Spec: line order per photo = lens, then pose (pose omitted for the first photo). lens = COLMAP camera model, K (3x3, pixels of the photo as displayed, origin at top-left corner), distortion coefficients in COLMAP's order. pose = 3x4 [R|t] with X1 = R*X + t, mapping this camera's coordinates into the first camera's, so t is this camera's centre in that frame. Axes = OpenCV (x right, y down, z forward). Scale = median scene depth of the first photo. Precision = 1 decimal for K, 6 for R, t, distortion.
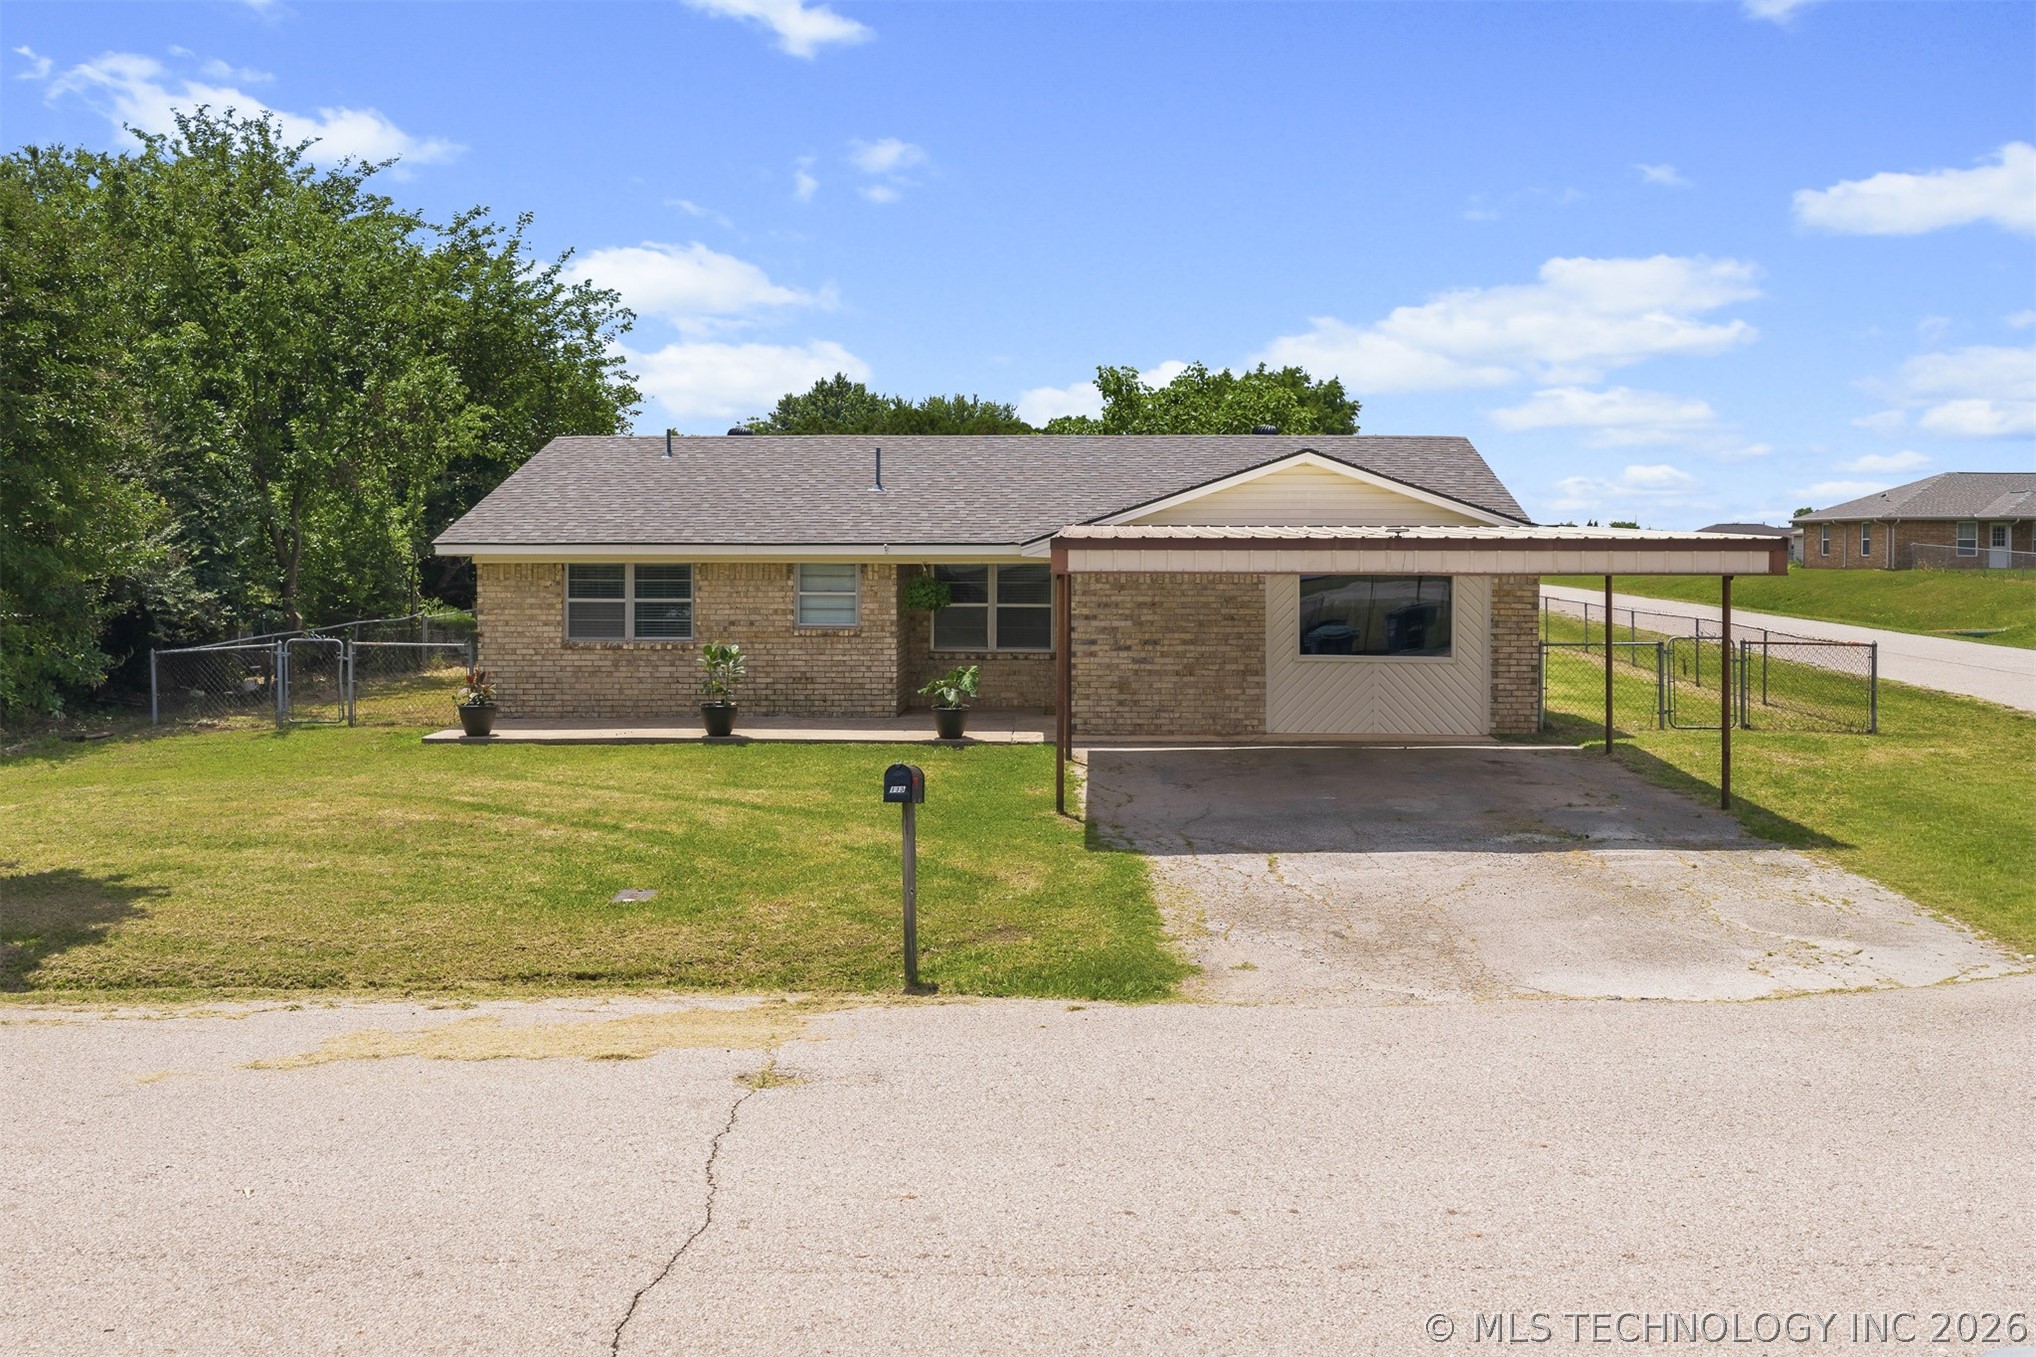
lens RADIAL K [[1685.3, 0, 1021.7], [0, 1685.3, 640.2], [0, 0, 1]] dist [0.013724, -0.004204]
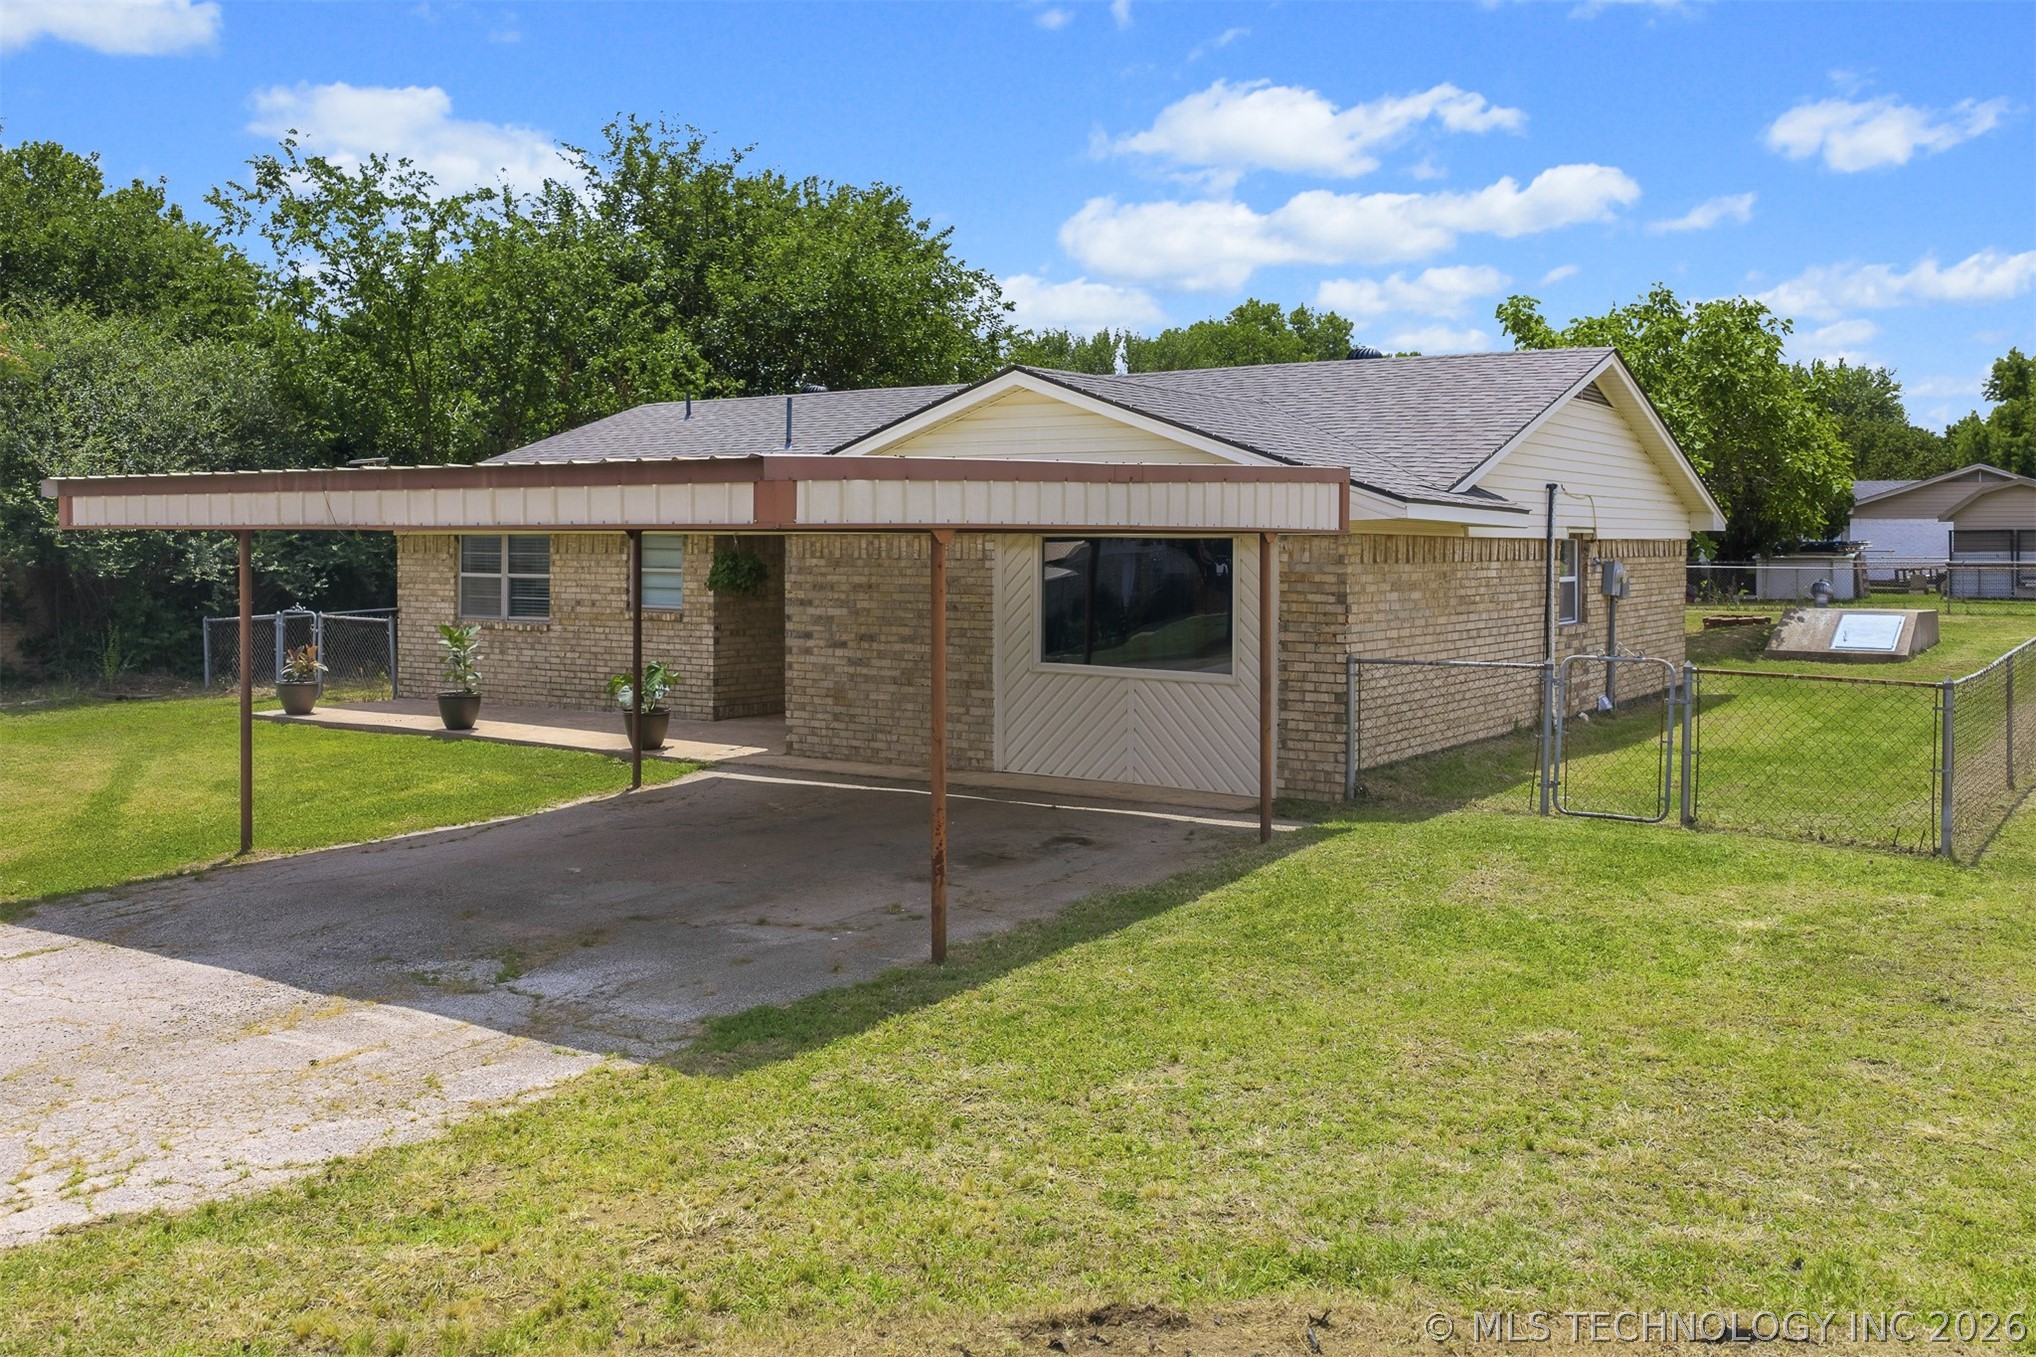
lens RADIAL K [[1715.5, 0, 1026.2], [0, 1715.5, 598.1], [0, 0, 1]] dist [-0.001006, -0.004343]
pose [[0.850191, 0.018828, -0.526138, 0.534392], [-0.030759, 0.999430, -0.013940, -0.007834], [0.525575, 0.028035, 0.850285, 0.393432]]
